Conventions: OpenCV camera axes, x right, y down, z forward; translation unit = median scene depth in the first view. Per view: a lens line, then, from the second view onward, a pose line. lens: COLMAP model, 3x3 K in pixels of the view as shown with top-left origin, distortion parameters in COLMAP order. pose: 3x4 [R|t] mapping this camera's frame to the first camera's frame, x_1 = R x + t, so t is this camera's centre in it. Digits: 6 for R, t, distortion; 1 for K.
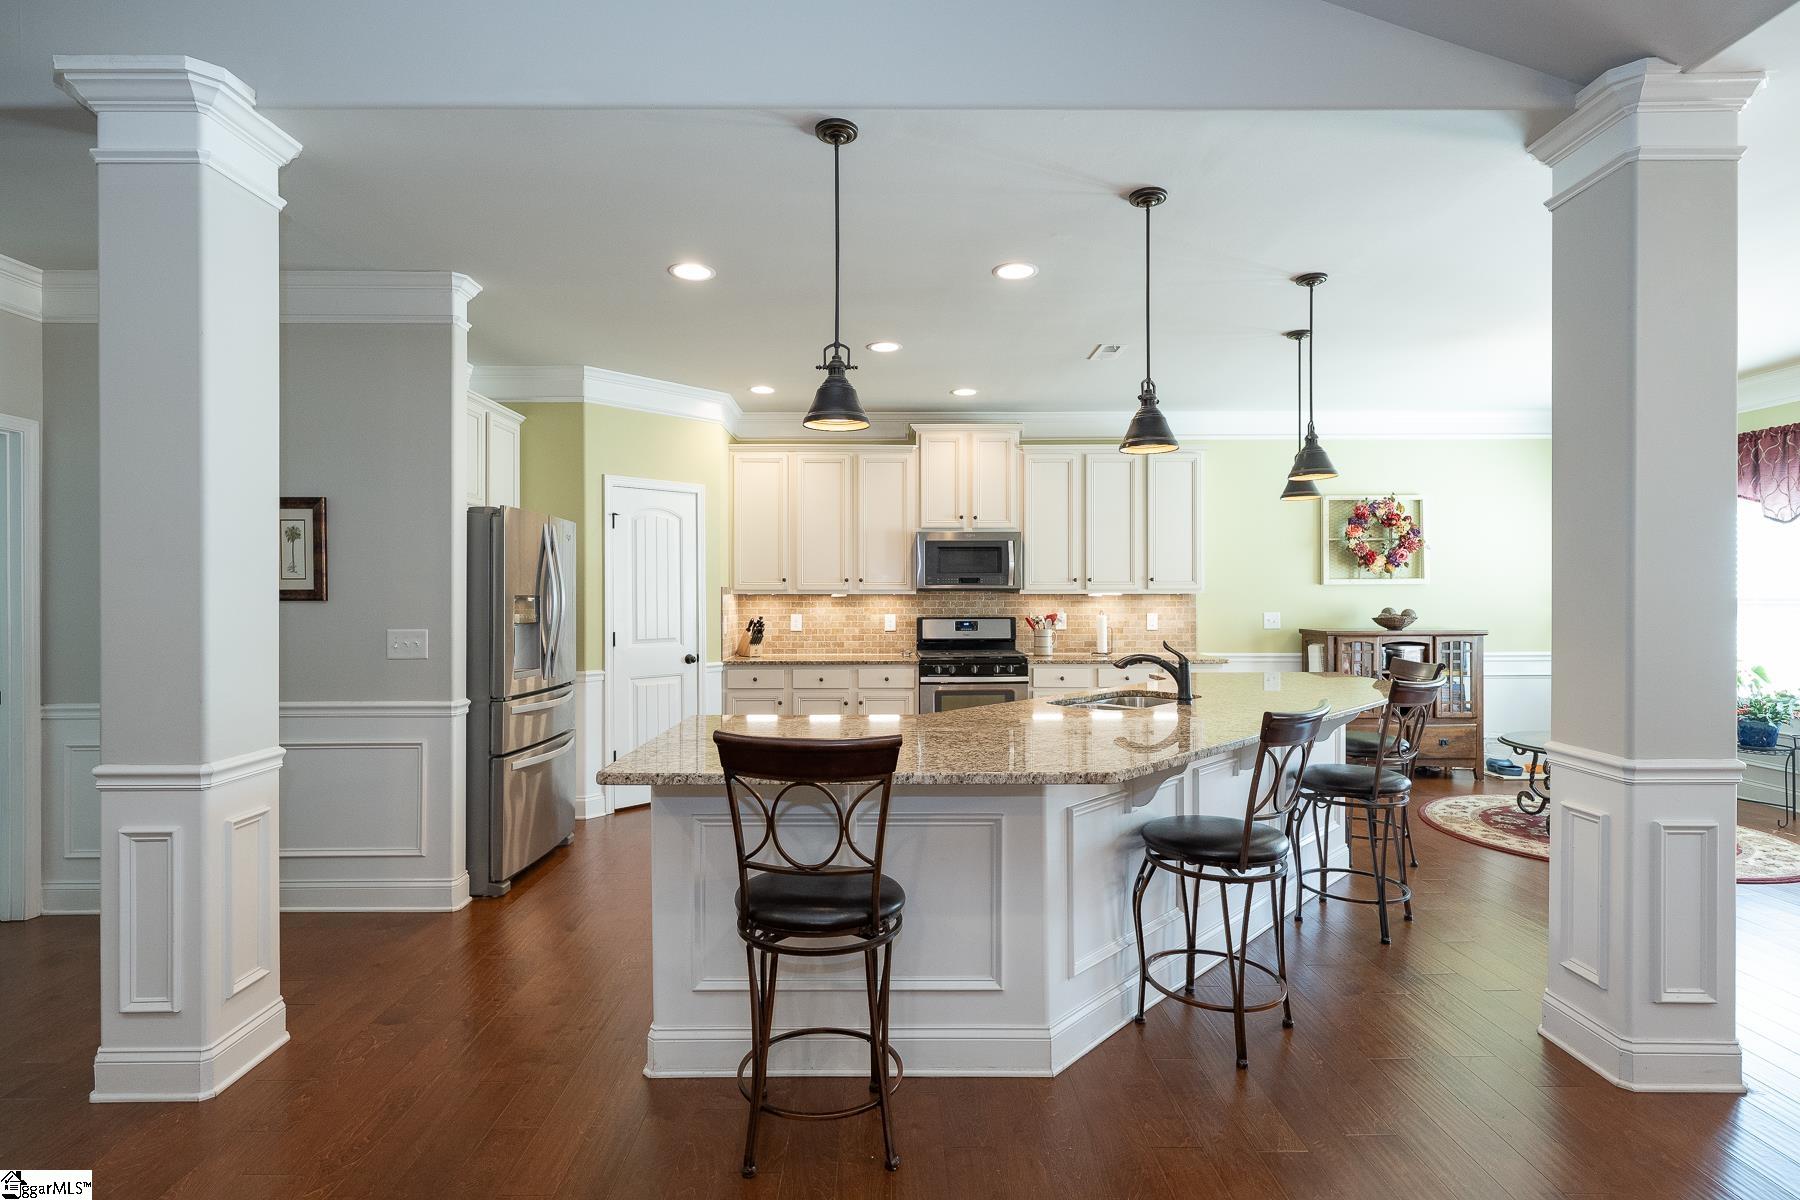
lens RADIAL K [[868.6, 0, 887.9], [0, 868.6, 593.0], [0, 0, 1]] dist [-0.000804, -0.000681]
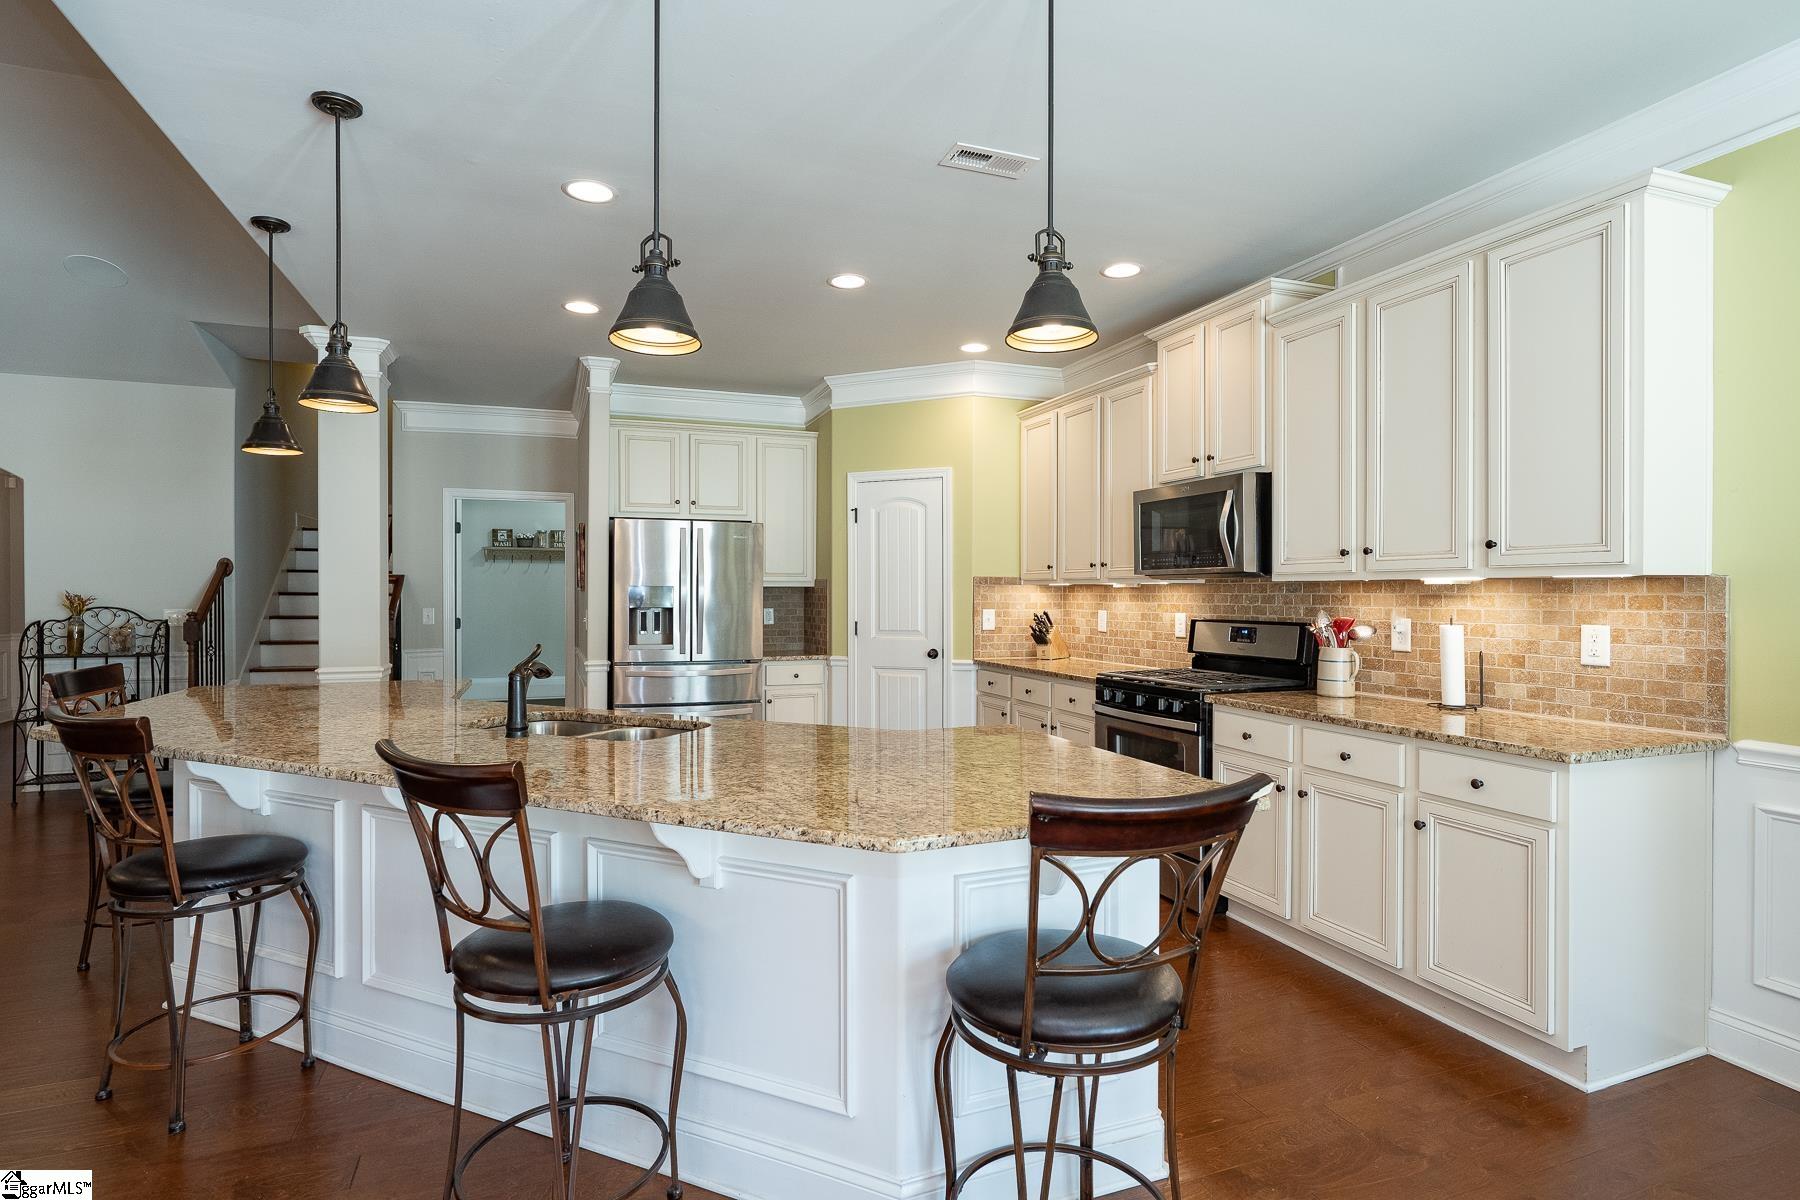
lens RADIAL K [[899.2, 0, 900.0], [0, 899.2, 600.0], [0, 0, 1]] dist [0.001767, 0.000274]
pose [[0.351102, 0.008870, -0.936295, 0.617723], [0.001483, 0.999949, 0.010029, 0.006992], [0.936336, -0.004910, 0.351071, 0.568306]]
